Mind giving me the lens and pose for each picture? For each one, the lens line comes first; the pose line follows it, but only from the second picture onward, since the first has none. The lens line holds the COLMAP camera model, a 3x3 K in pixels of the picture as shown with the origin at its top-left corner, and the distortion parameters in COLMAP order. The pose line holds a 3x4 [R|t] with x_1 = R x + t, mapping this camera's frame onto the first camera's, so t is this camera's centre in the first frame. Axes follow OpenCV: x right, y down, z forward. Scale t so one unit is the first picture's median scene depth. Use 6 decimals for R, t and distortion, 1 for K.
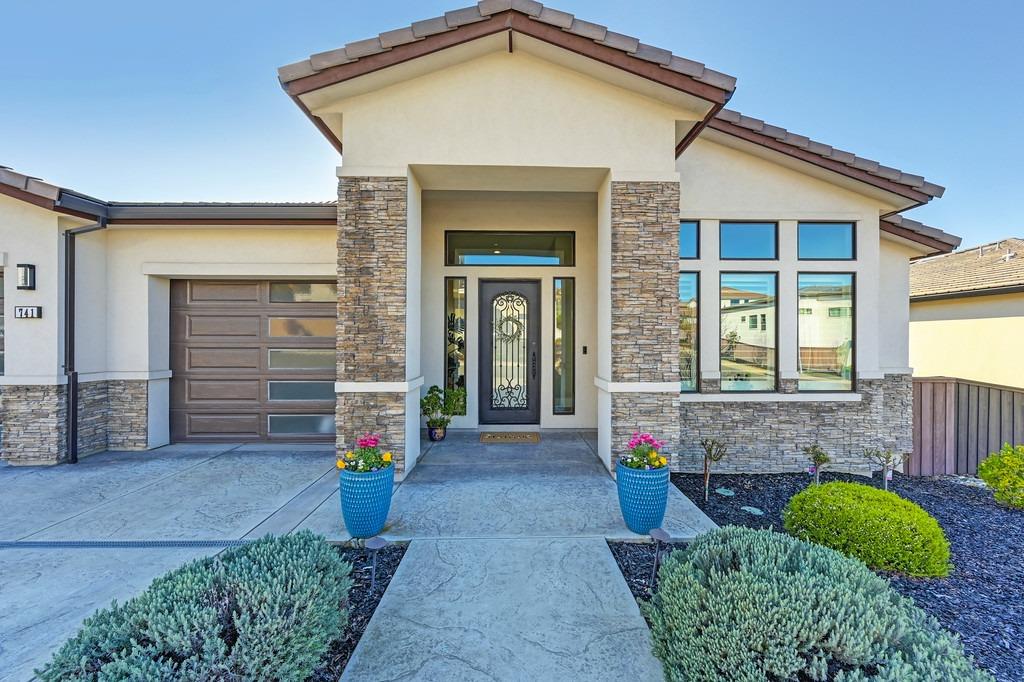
lens RADIAL K [[404.1, 0, 515.5], [0, 404.1, 339.9], [0, 0, 1]] dist [-0.000615, -0.000309]
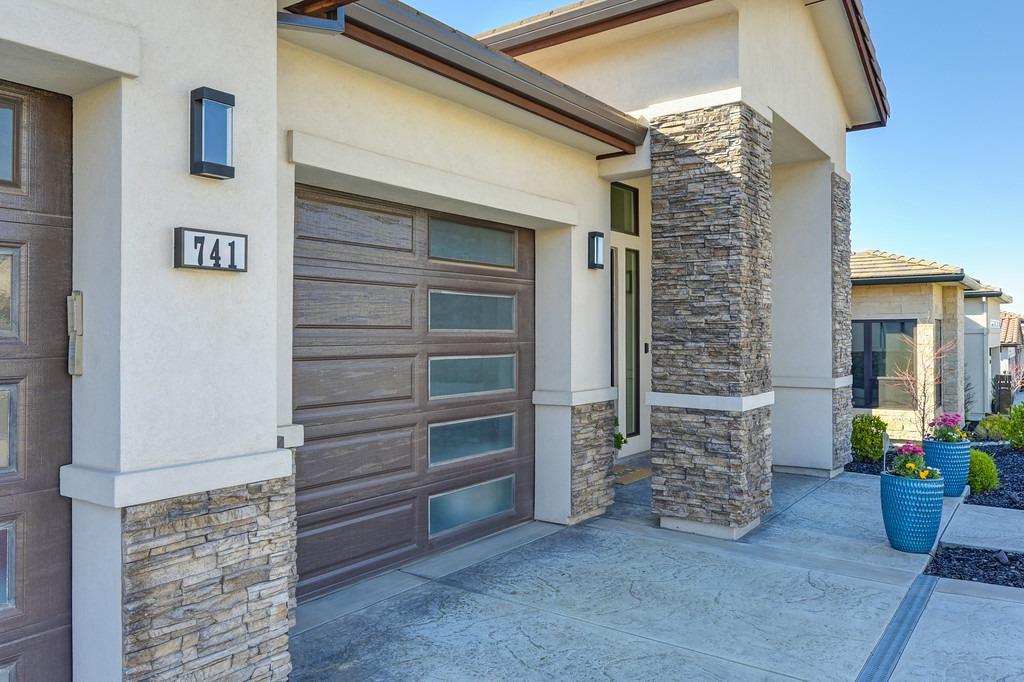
lens RADIAL K [[756.1, 0, 516.8], [0, 756.1, 334.5], [0, 0, 1]] dist [-0.010058, -0.003999]
pose [[0.595700, -0.002919, 0.803202, -1.521444], [-0.001824, 0.999986, 0.004987, -0.008698], [-0.803205, -0.004436, 0.595686, 0.476375]]
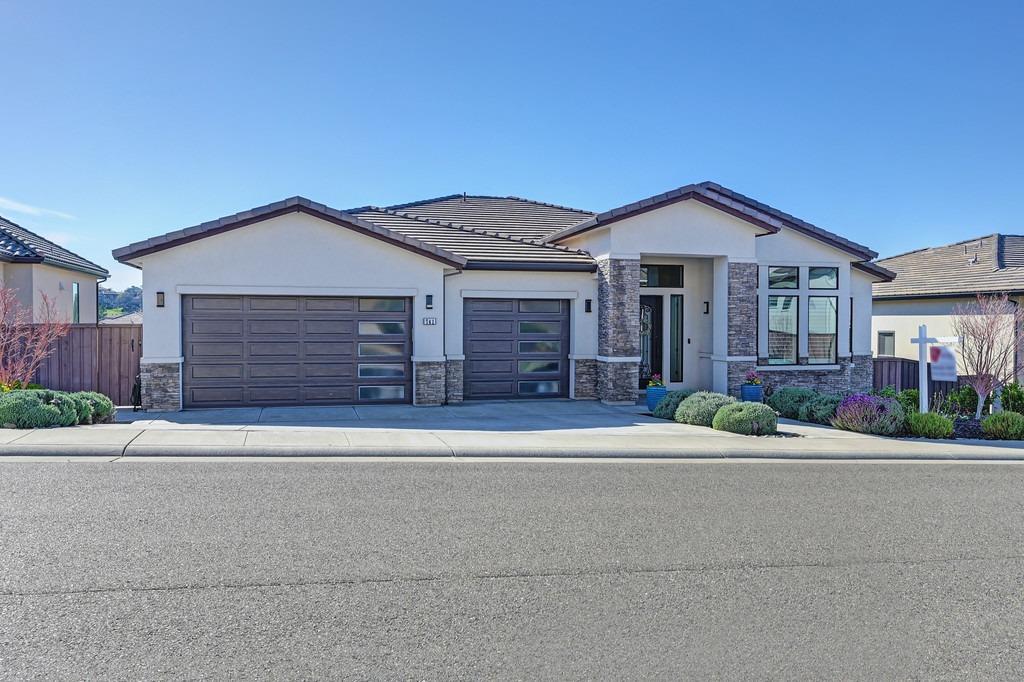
lens RADIAL K [[835.4, 0, 511.2], [0, 835.4, 323.5], [0, 0, 1]] dist [0.000658, 0.003011]
pose [[0.972475, 0.001950, 0.232999, -1.723406], [-0.004217, 0.999949, 0.009229, -0.095217], [-0.232969, -0.009957, 0.972433, -2.739644]]
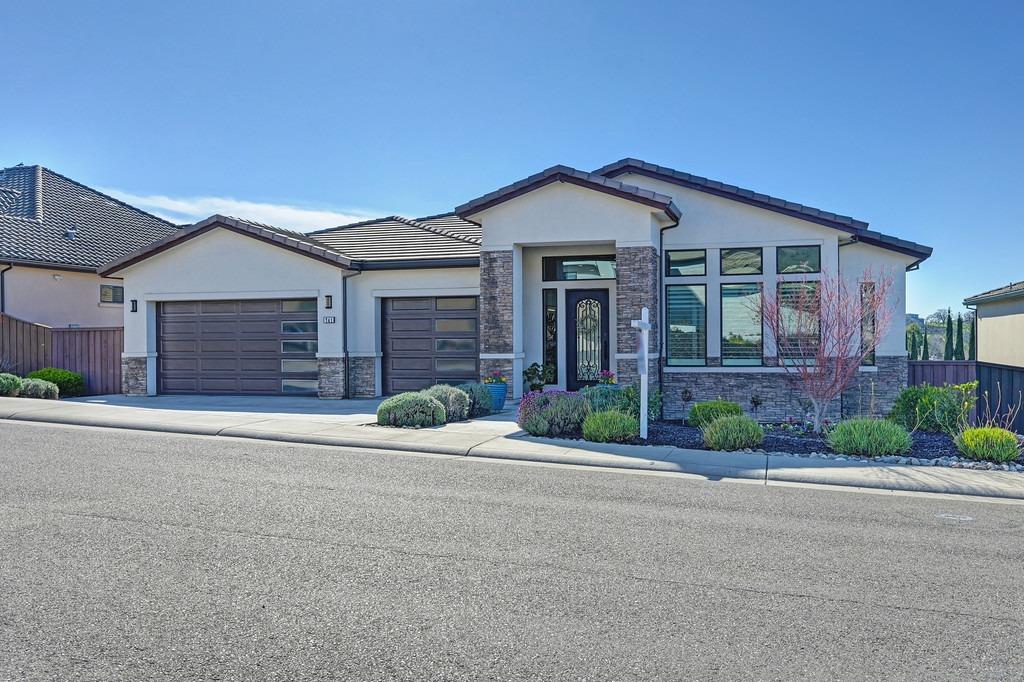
lens RADIAL K [[867.2, 0, 519.6], [0, 867.2, 332.3], [0, 0, 1]] dist [-0.010441, 0.032880]
pose [[0.954705, -0.009779, -0.297392, 0.913400], [0.008705, 0.999950, -0.004934, 0.019248], [0.297426, 0.002121, 0.954743, -2.720602]]
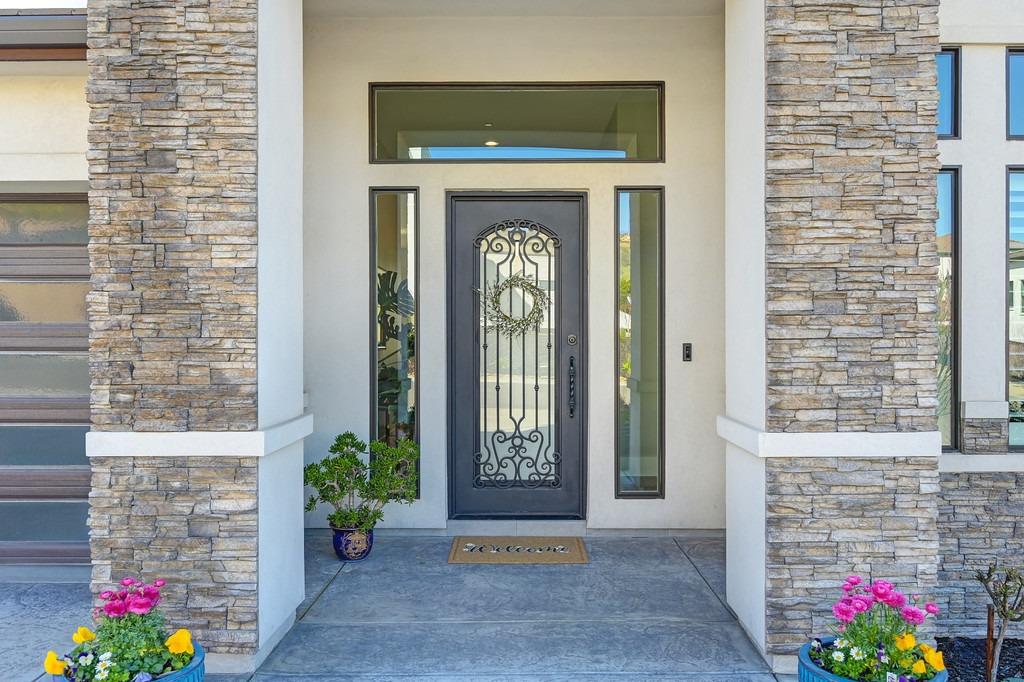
lens RADIAL K [[777.4, 0, 513.4], [0, 777.4, 341.5], [0, 0, 1]] dist [-0.005106, -0.004204]
pose [[0.999647, -0.003153, -0.026380, 0.005820], [0.003467, 0.999923, 0.011890, 0.004412], [0.026341, -0.011977, 0.999581, 0.201649]]
